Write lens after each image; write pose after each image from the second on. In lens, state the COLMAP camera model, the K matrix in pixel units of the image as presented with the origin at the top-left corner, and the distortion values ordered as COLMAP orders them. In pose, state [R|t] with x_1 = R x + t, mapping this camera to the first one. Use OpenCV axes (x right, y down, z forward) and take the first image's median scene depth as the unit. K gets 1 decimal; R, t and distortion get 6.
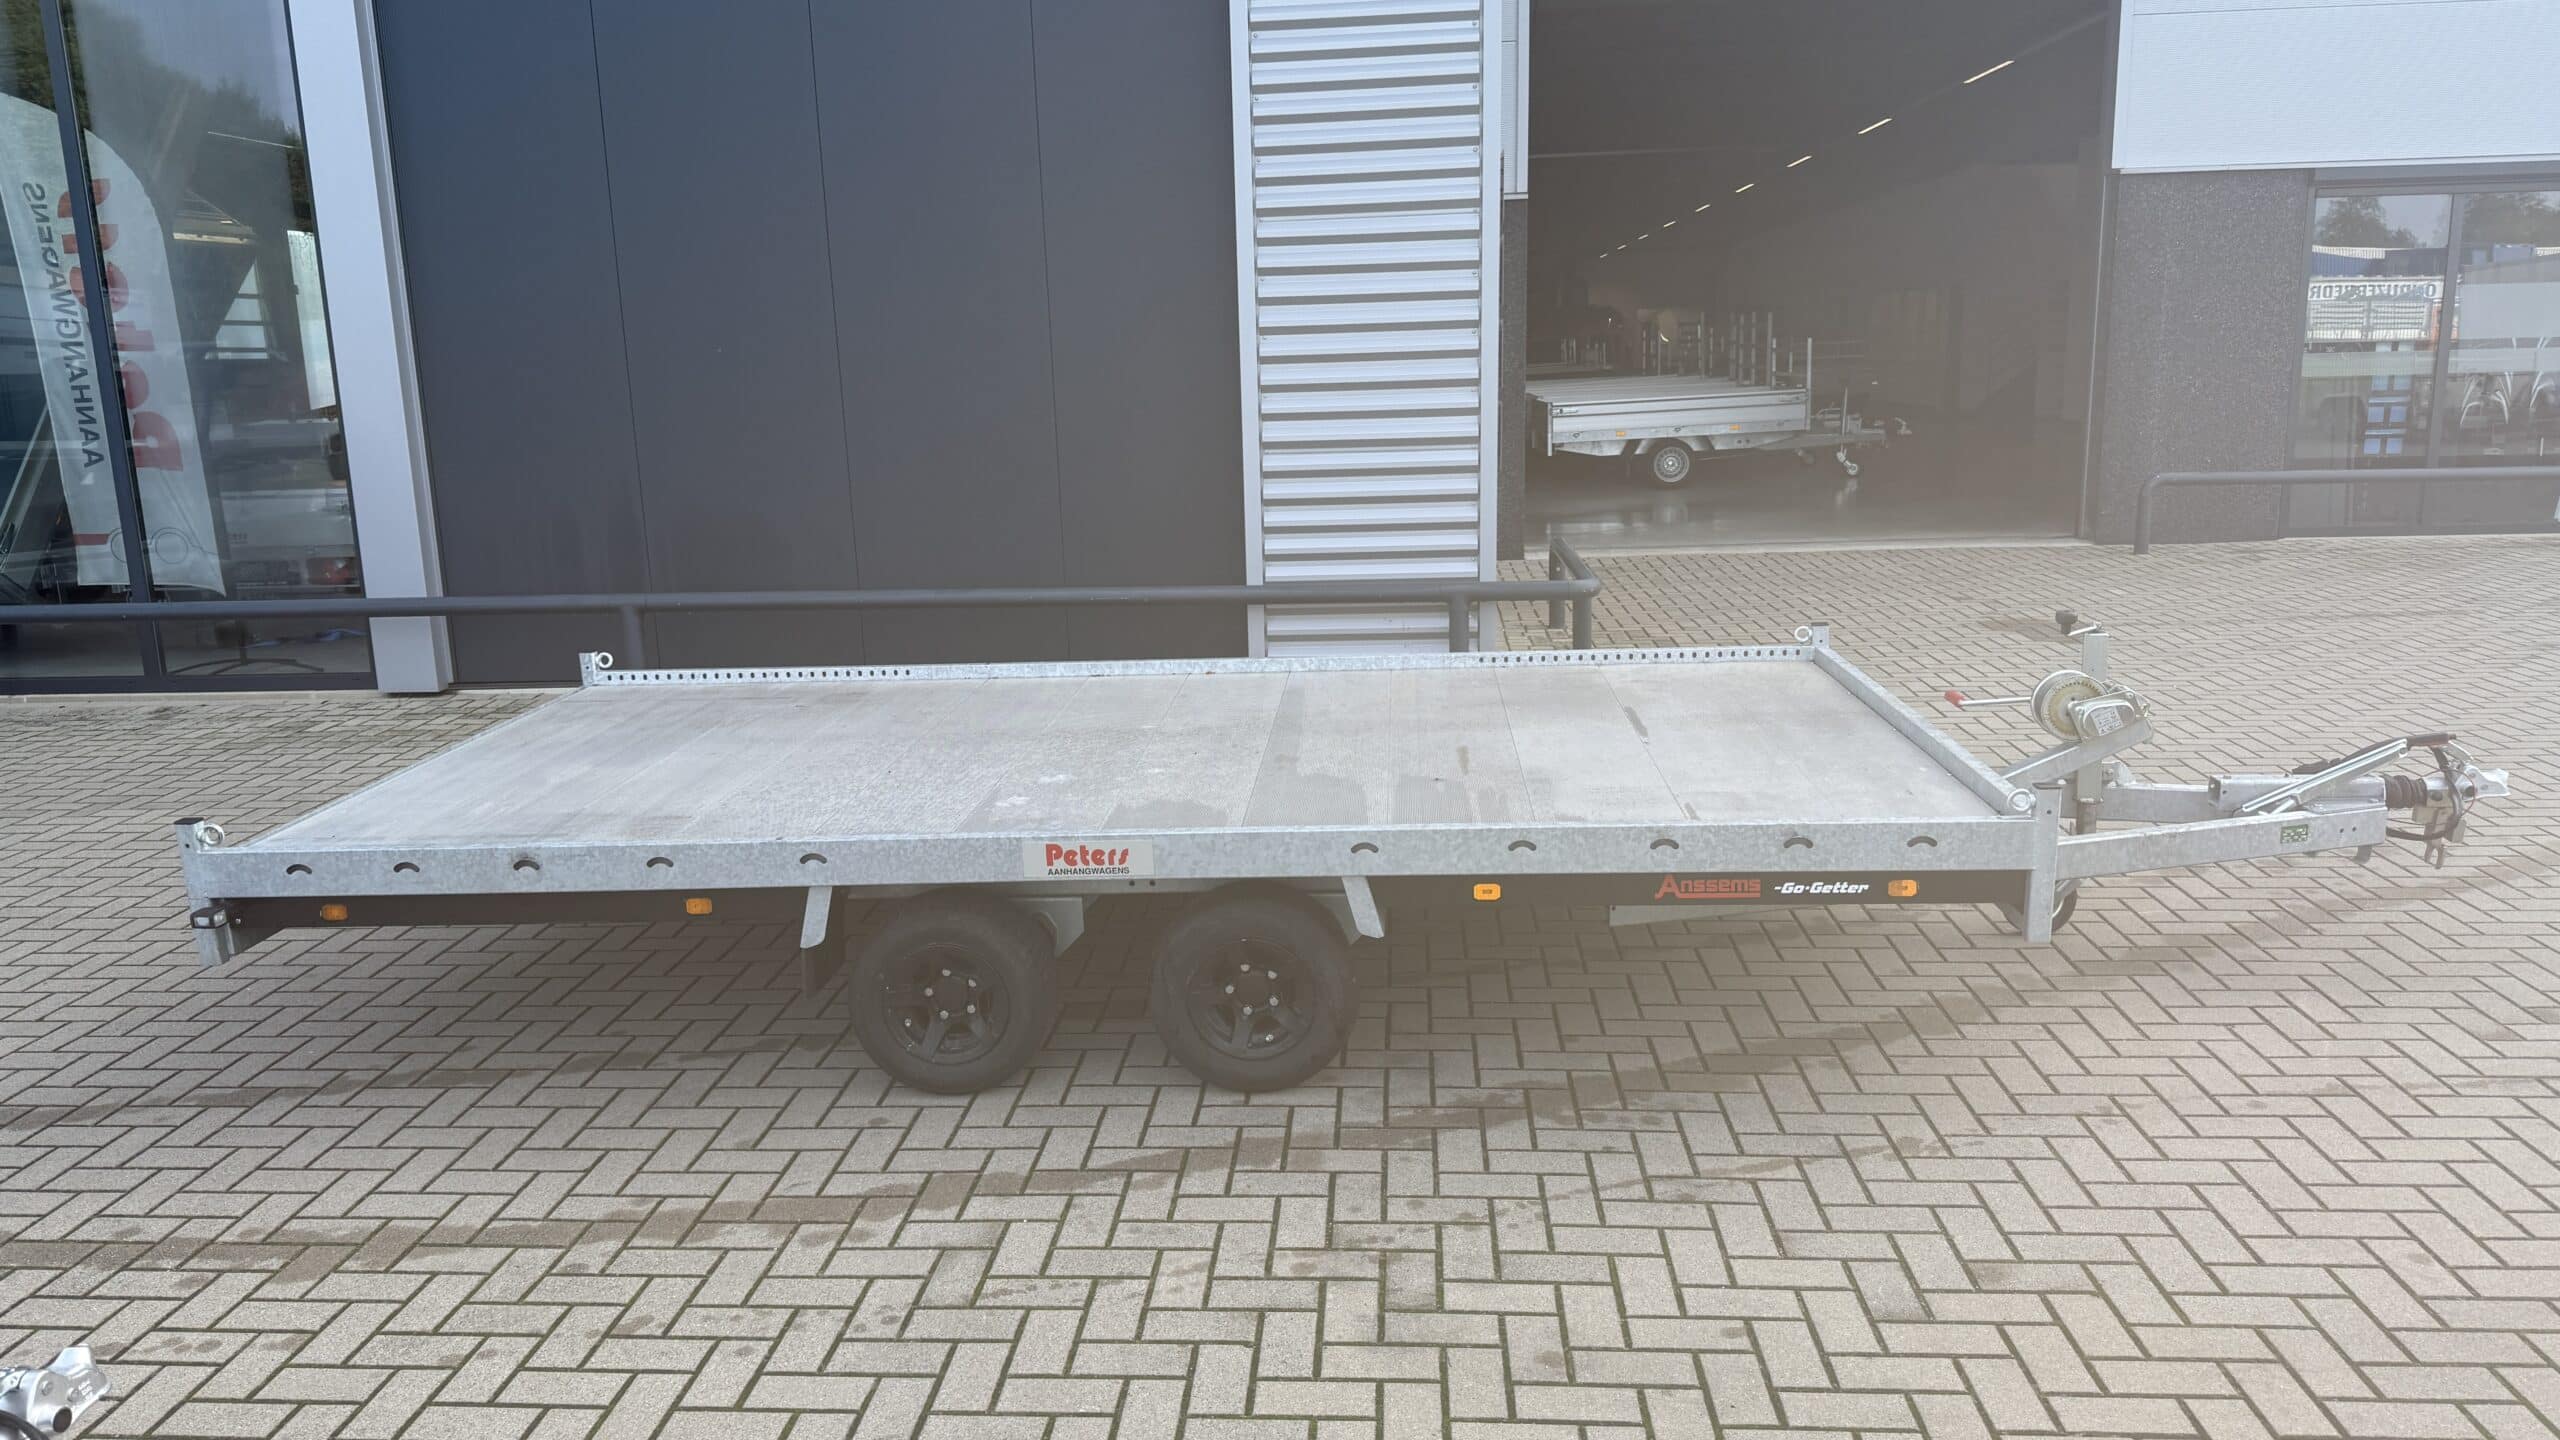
lens RADIAL K [[1761.3, 0, 1268.7], [0, 1761.3, 723.6], [0, 0, 1]] dist [0.098743, -0.146874]
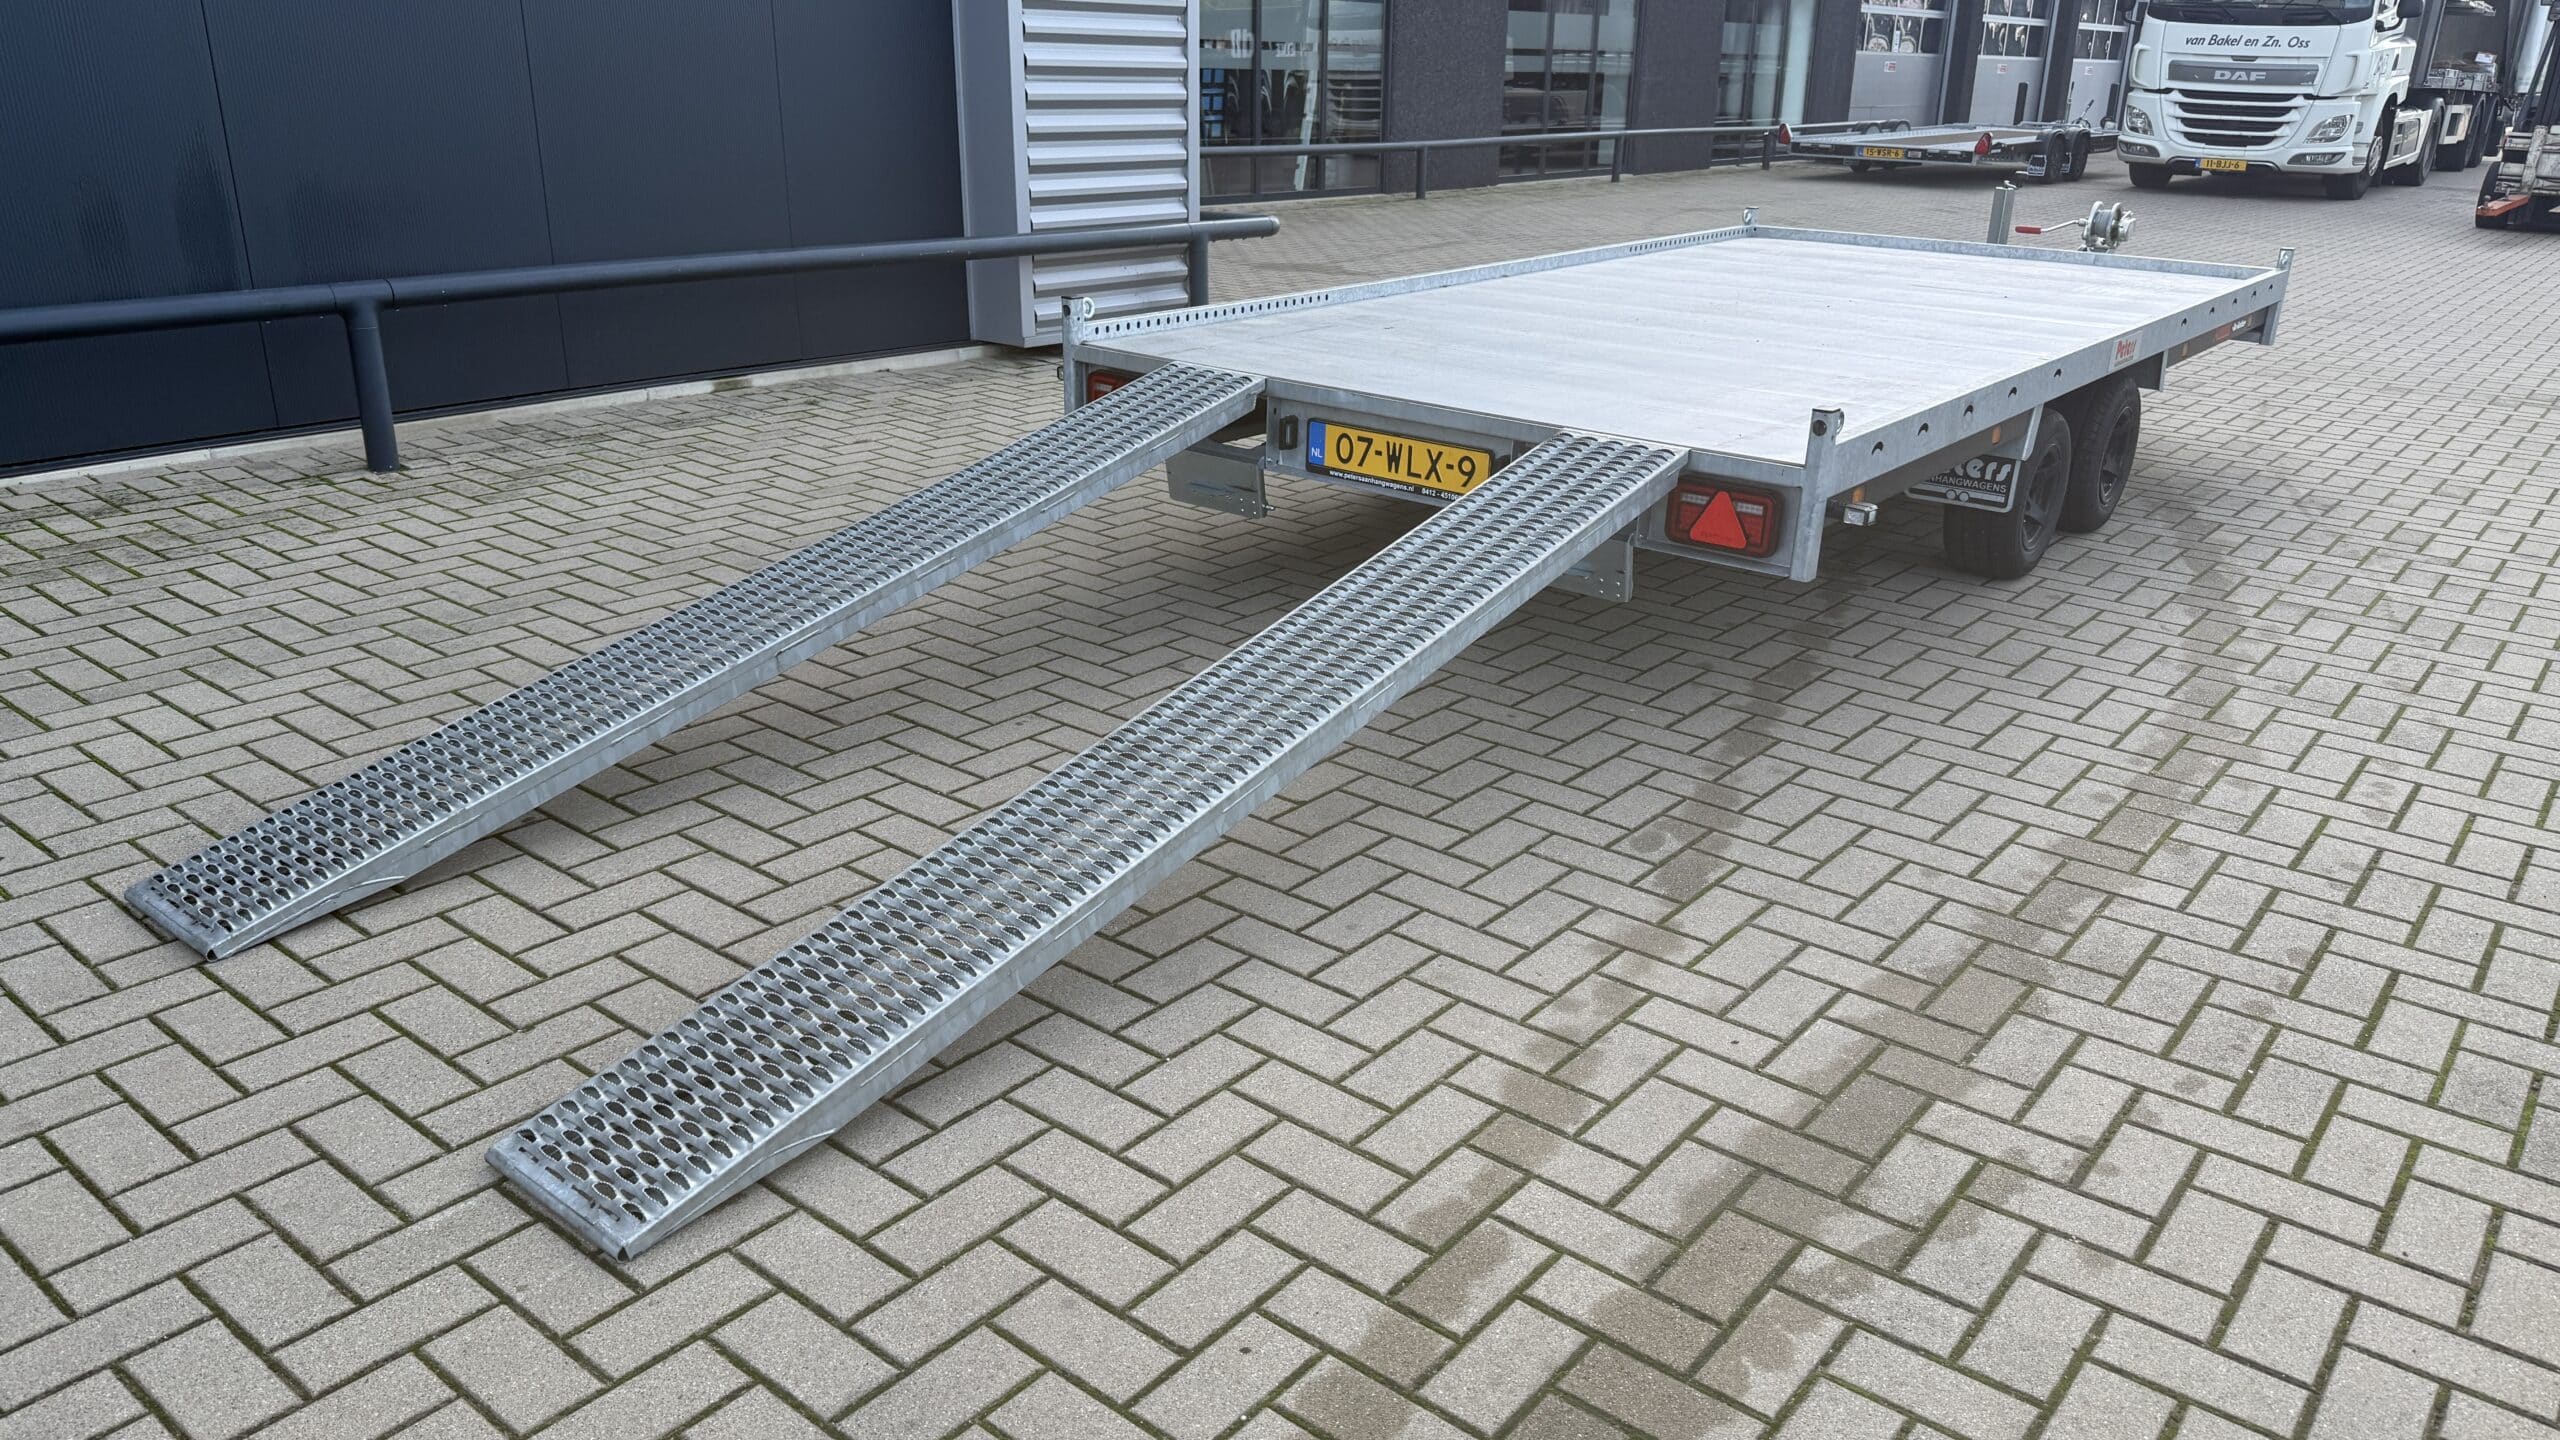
lens RADIAL K [[1790.6, 0, 1280.0], [0, 1790.6, 720.0], [0, 0, 1]] dist [0.102293, -0.145194]
pose [[0.565138, -0.243920, 0.788113, -1.406180], [0.135375, 0.969762, 0.203066, -0.012218], [-0.813814, -0.008070, 0.581069, 0.676315]]
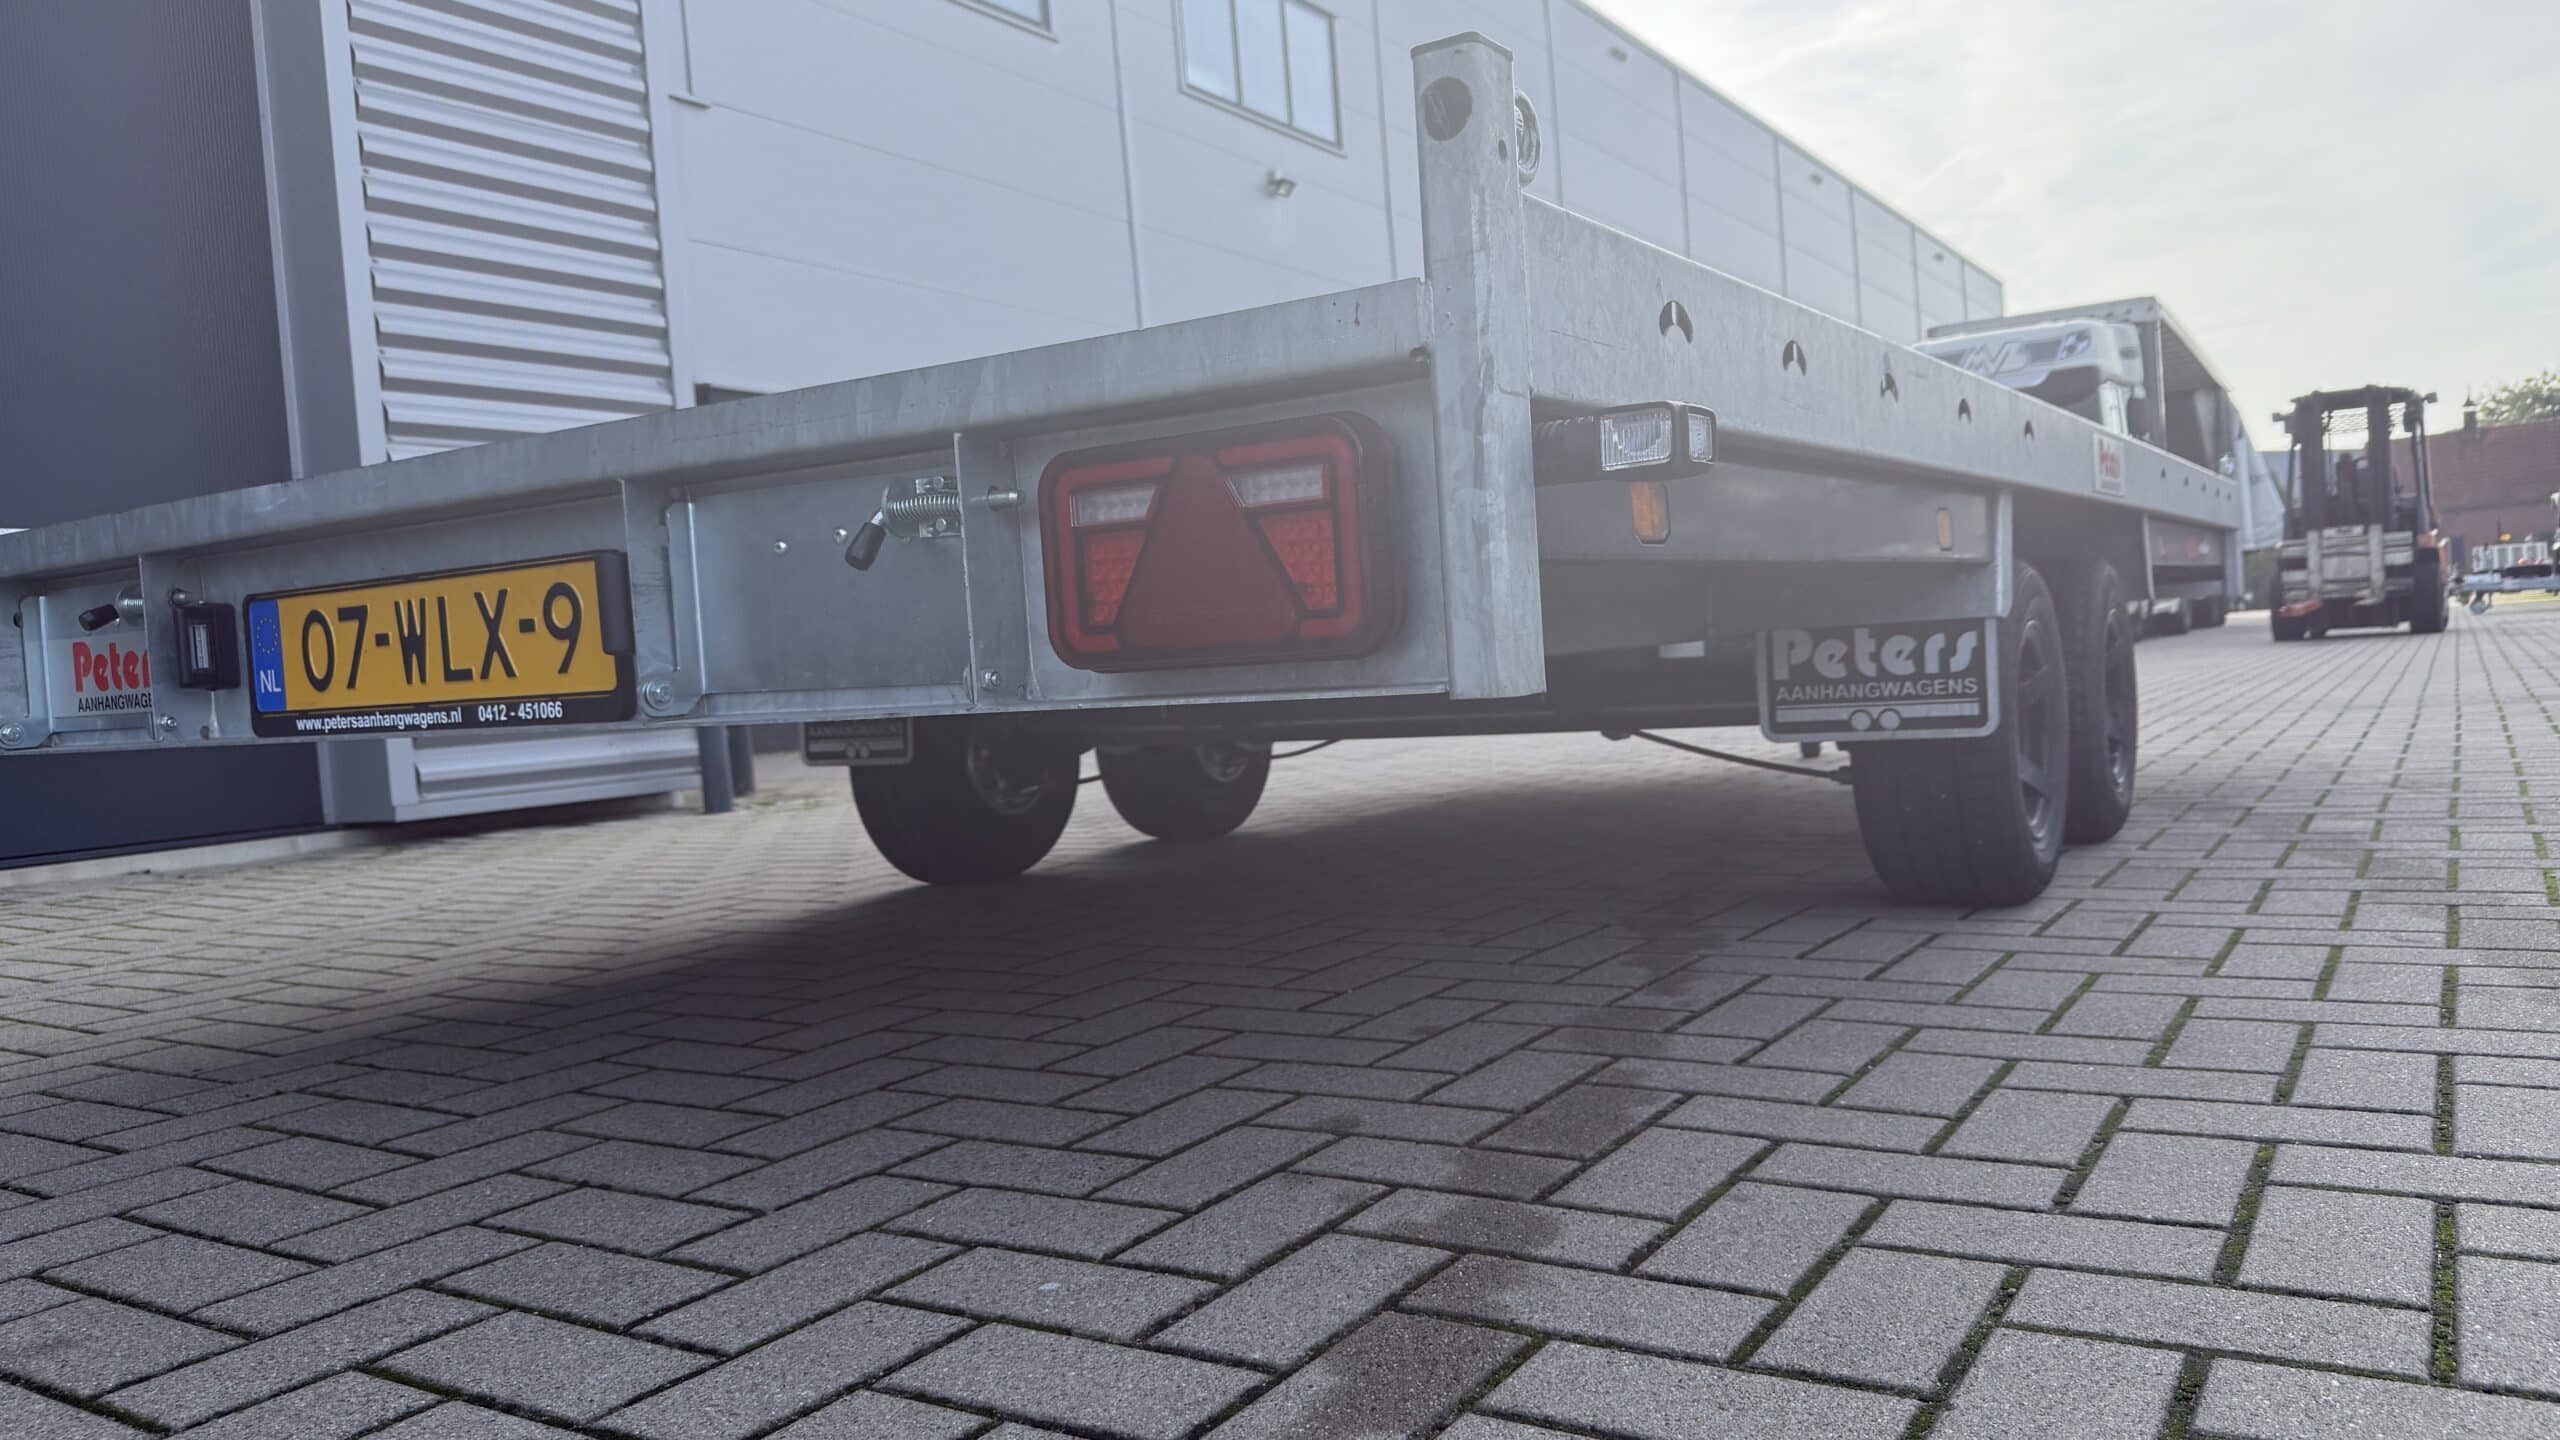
lens RADIAL K [[1803.8, 0, 1280.0], [0, 1803.8, 720.0], [0, 0, 1]] dist [0.049609, -0.093024]
pose [[0.474715, -0.022811, 0.879844, -0.788044], [0.234940, 0.966675, -0.101699, 0.150578], [-0.848203, 0.254988, 0.464254, 0.892094]]
